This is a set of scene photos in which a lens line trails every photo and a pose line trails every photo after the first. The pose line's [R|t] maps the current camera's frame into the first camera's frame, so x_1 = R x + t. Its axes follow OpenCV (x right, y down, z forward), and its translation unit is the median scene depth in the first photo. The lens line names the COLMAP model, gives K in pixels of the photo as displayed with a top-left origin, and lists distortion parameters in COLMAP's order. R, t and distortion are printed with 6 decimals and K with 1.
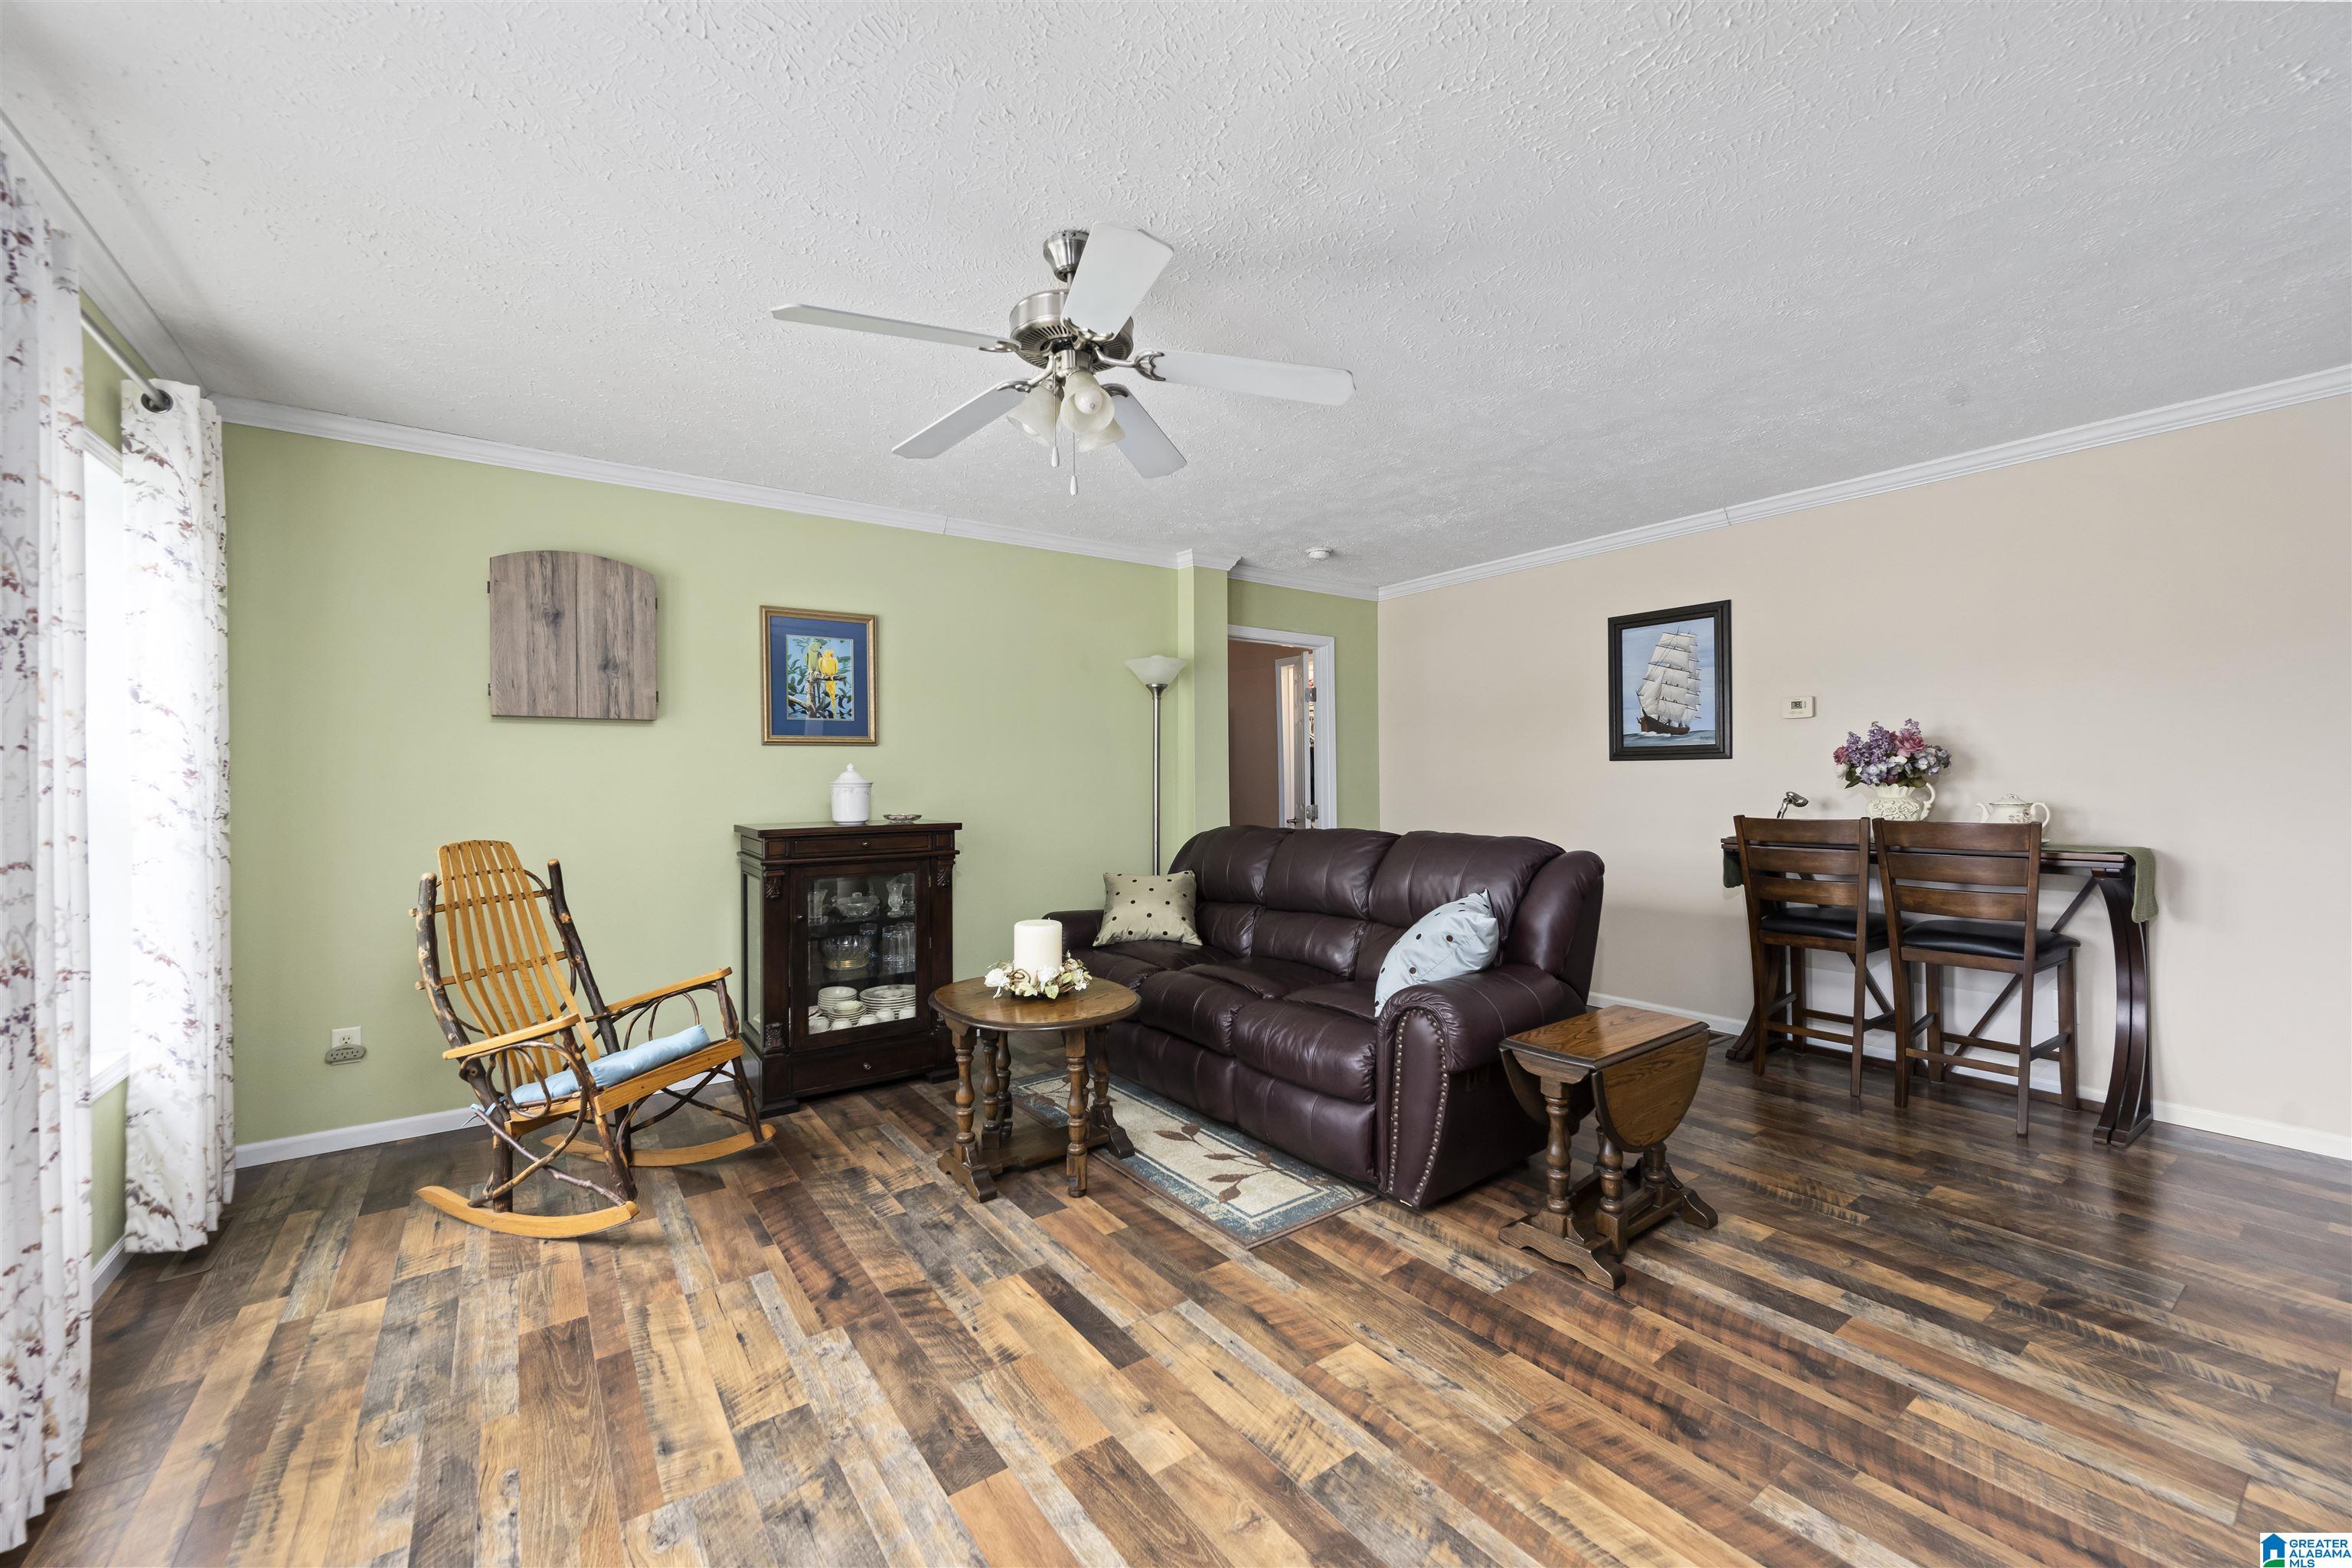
lens RADIAL K [[926.2, 0, 1173.7], [0, 926.2, 781.2], [0, 0, 1]] dist [0.002175, -0.000330]
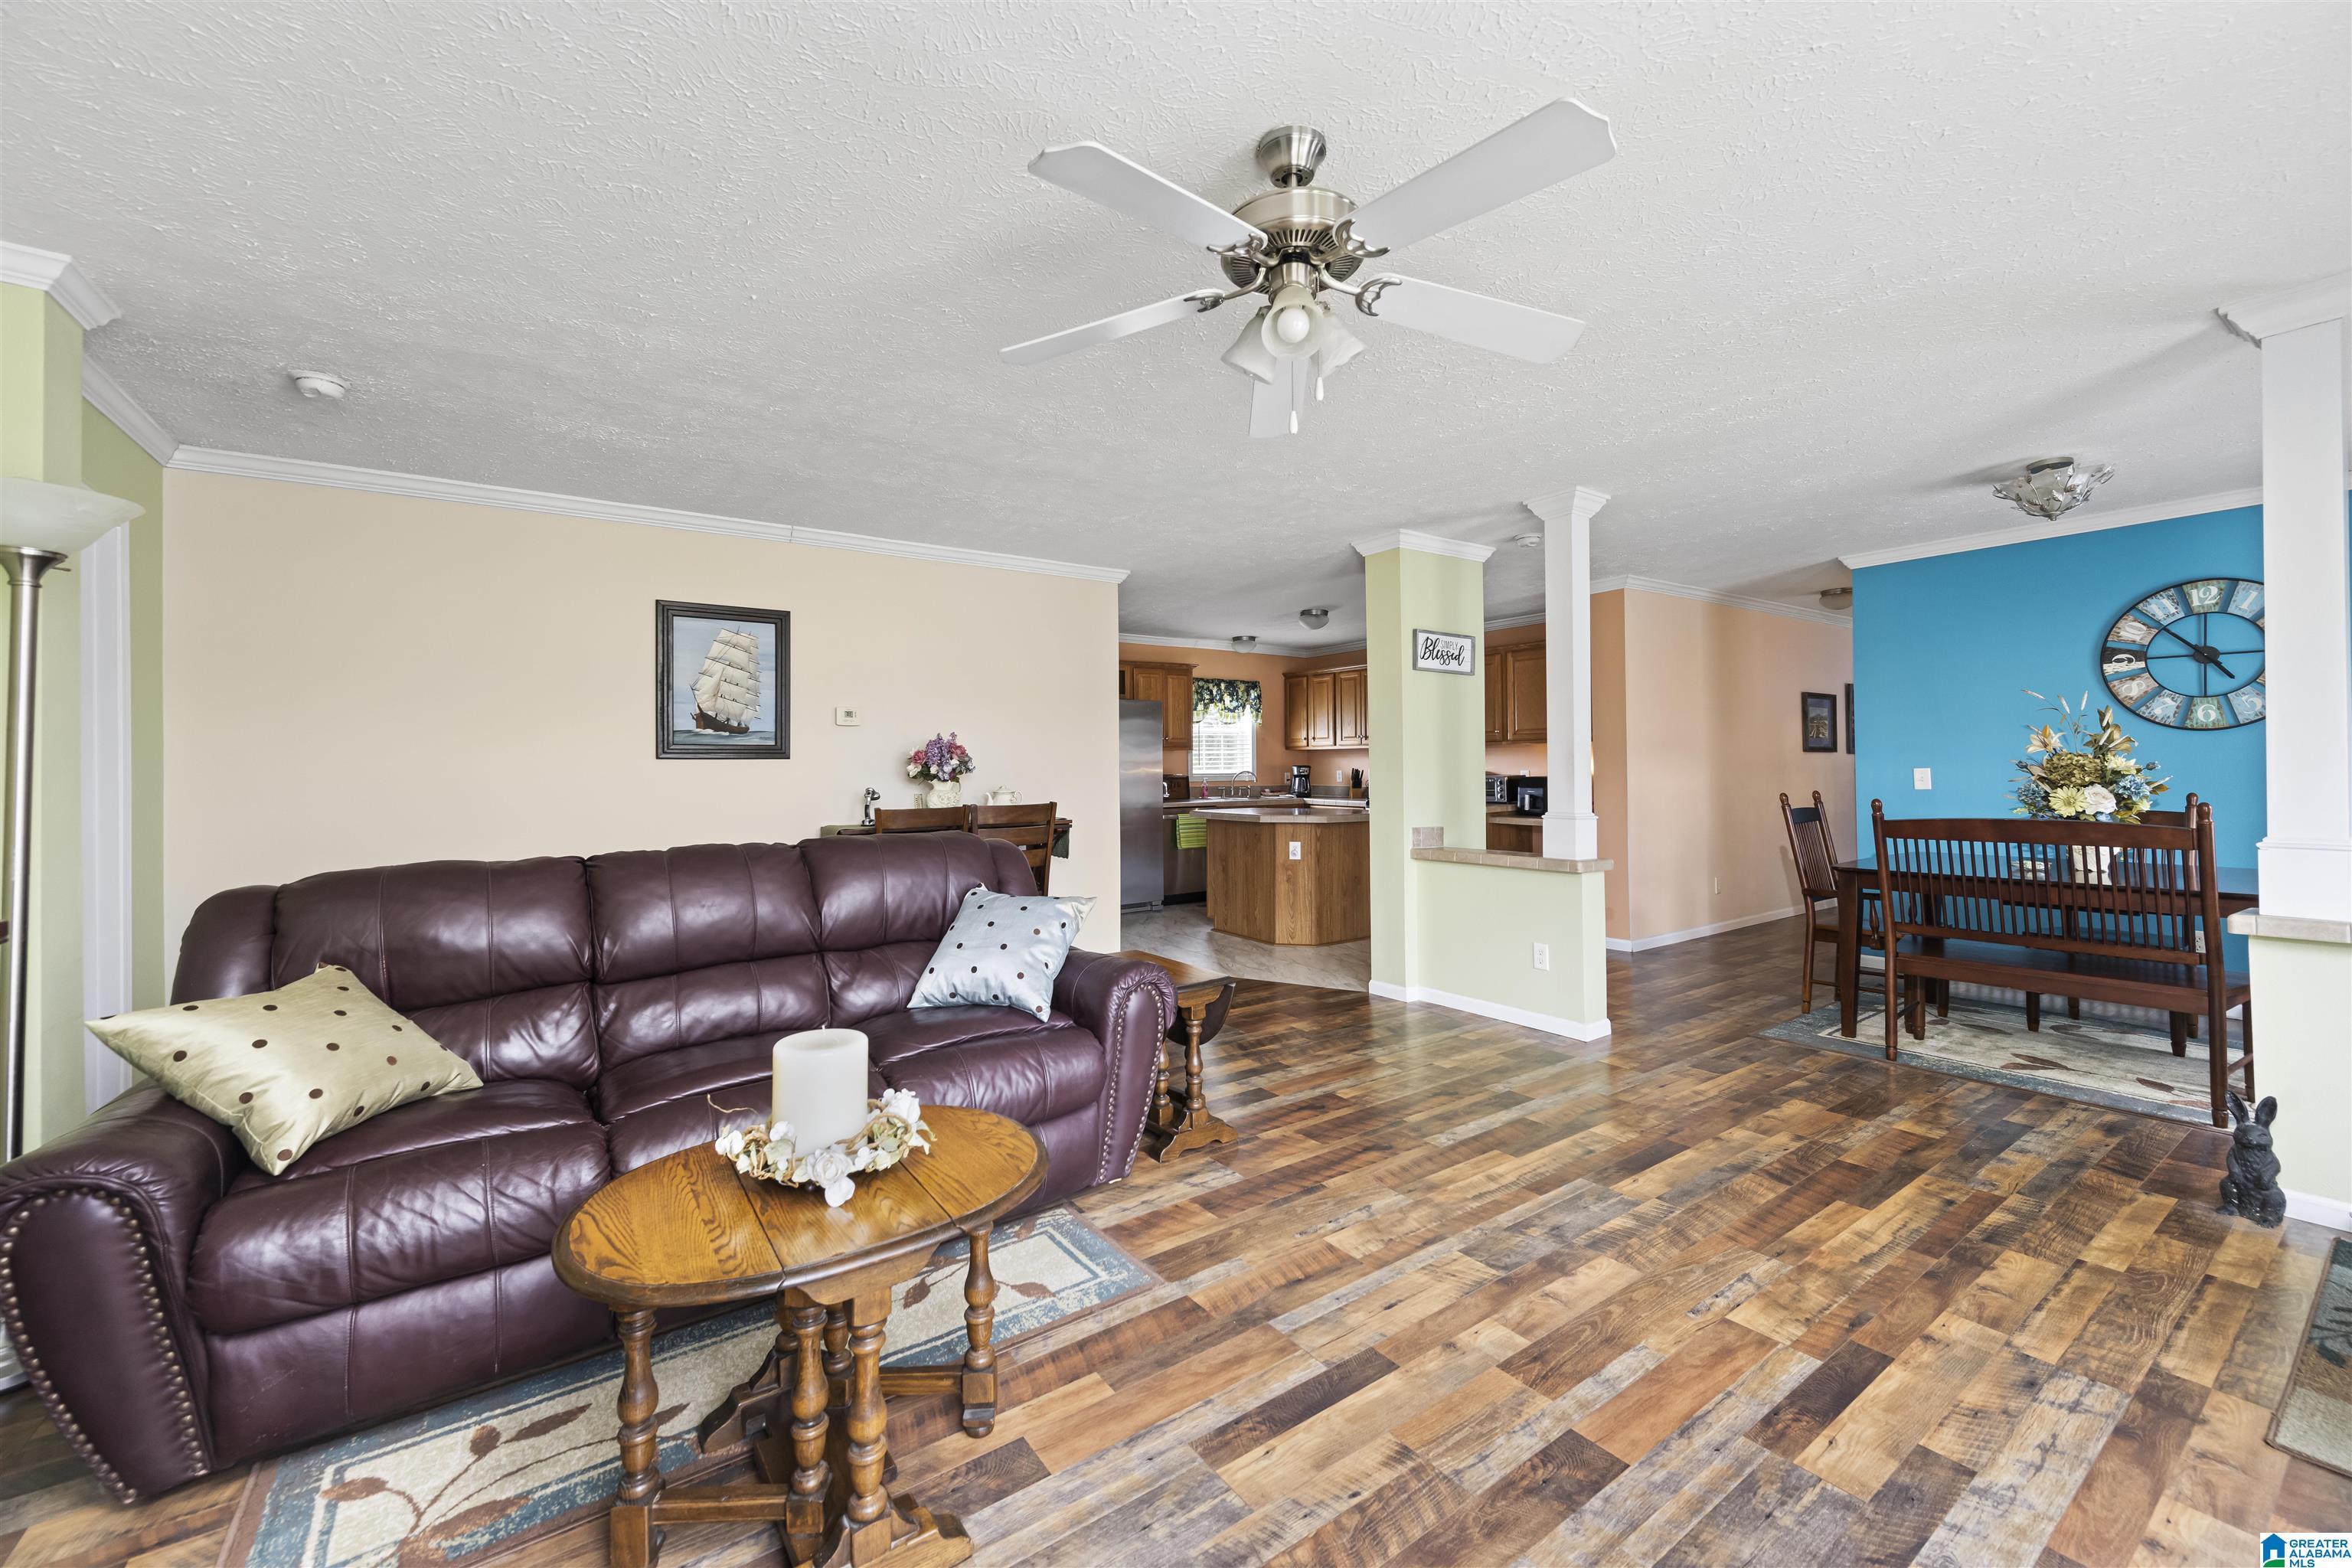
lens RADIAL K [[926.2, 0, 1174.4], [0, 926.2, 770.1], [0, 0, 1]] dist [0.002175, -0.000330]
pose [[0.012343, 0.006787, 0.999901, -0.892356], [0.012634, 0.999896, -0.006943, 0.003481], [-0.999844, 0.012719, 0.012256, 1.033845]]
